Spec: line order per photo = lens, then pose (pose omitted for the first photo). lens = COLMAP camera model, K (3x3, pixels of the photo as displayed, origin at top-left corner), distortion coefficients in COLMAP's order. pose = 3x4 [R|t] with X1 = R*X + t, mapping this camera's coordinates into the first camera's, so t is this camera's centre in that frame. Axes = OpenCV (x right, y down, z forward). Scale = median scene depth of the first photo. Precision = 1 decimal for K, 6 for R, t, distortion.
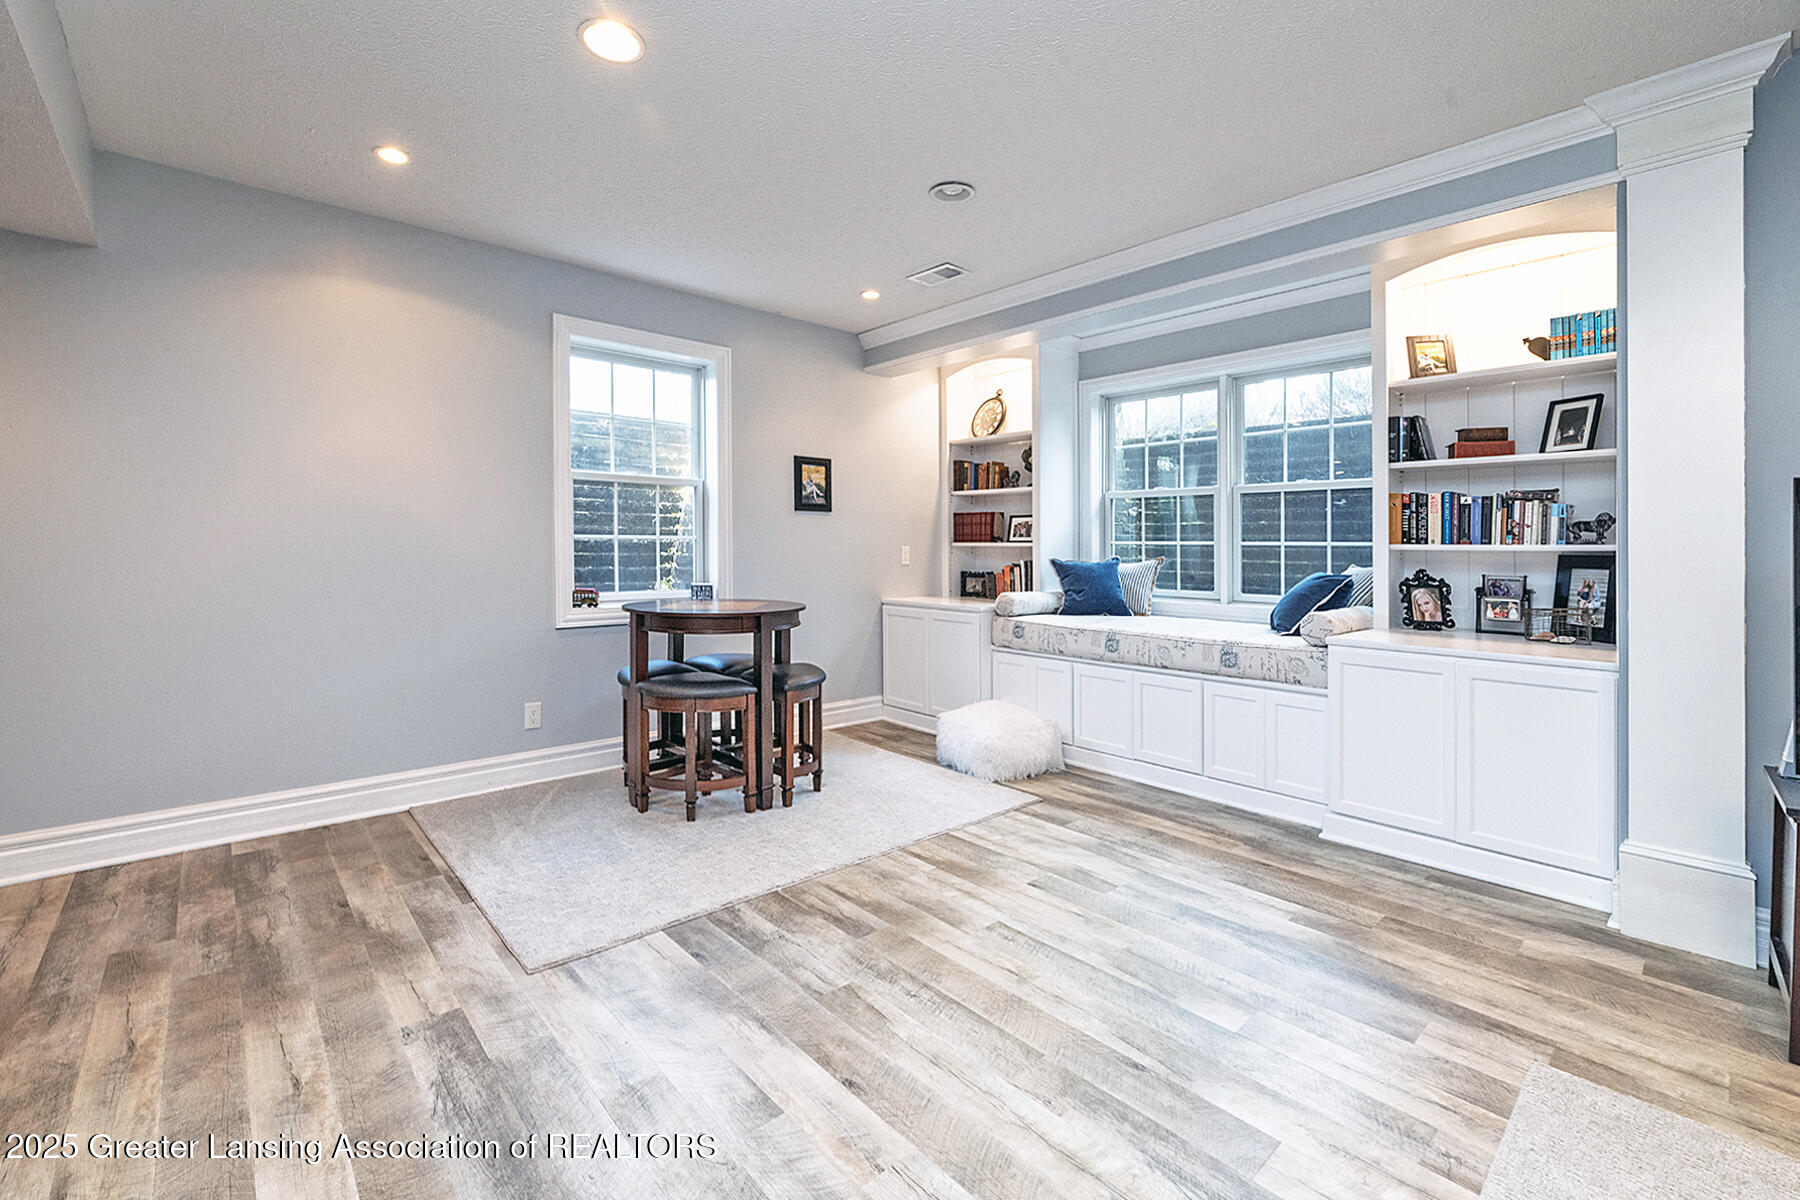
lens RADIAL K [[779.9, 0, 904.0], [0, 779.9, 558.4], [0, 0, 1]] dist [-0.002425, -0.000522]
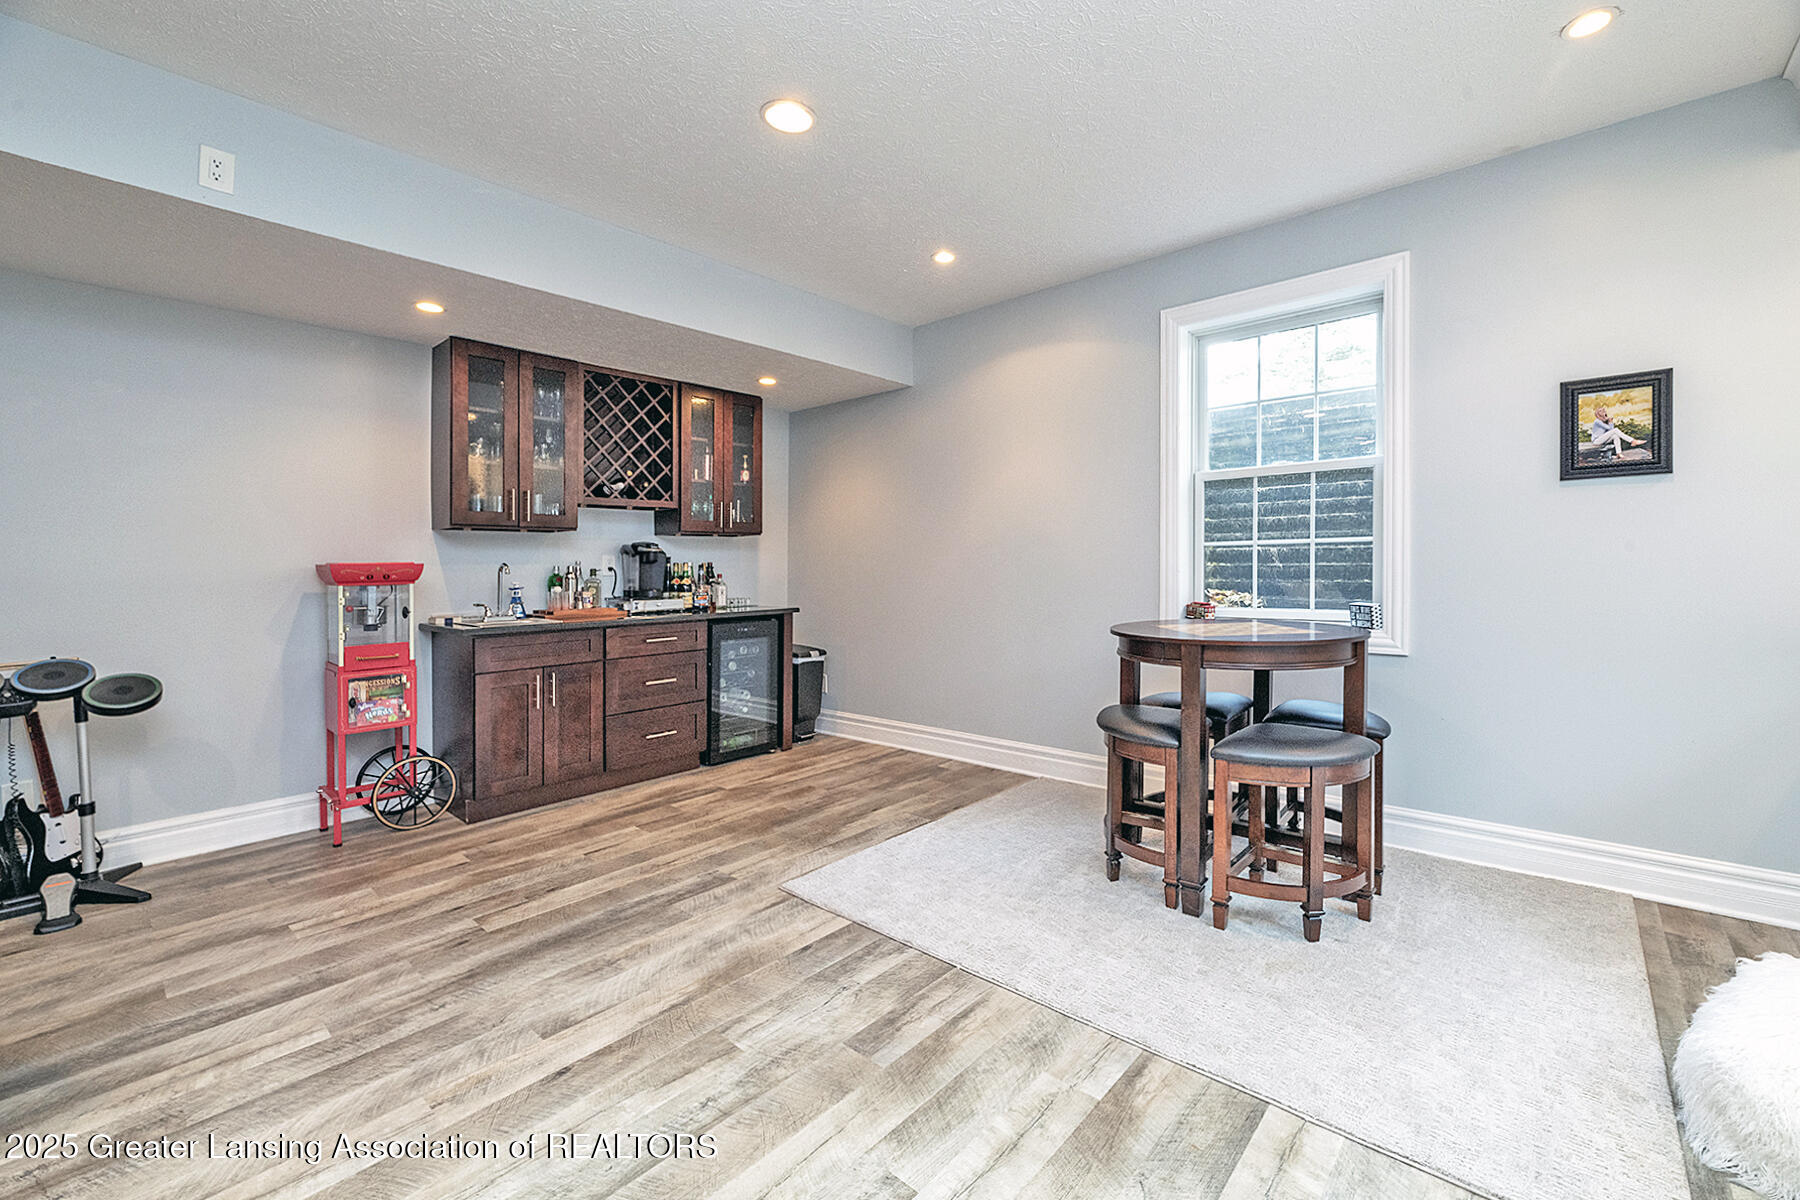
lens RADIAL K [[732.6, 0, 904.6], [0, 732.6, 583.0], [0, 0, 1]] dist [-0.006910, -0.000083]
pose [[0.113387, 0.011780, -0.993481, 0.620967], [0.001085, 0.999928, 0.011981, 0.009879], [0.993550, -0.002436, 0.113366, 0.892805]]
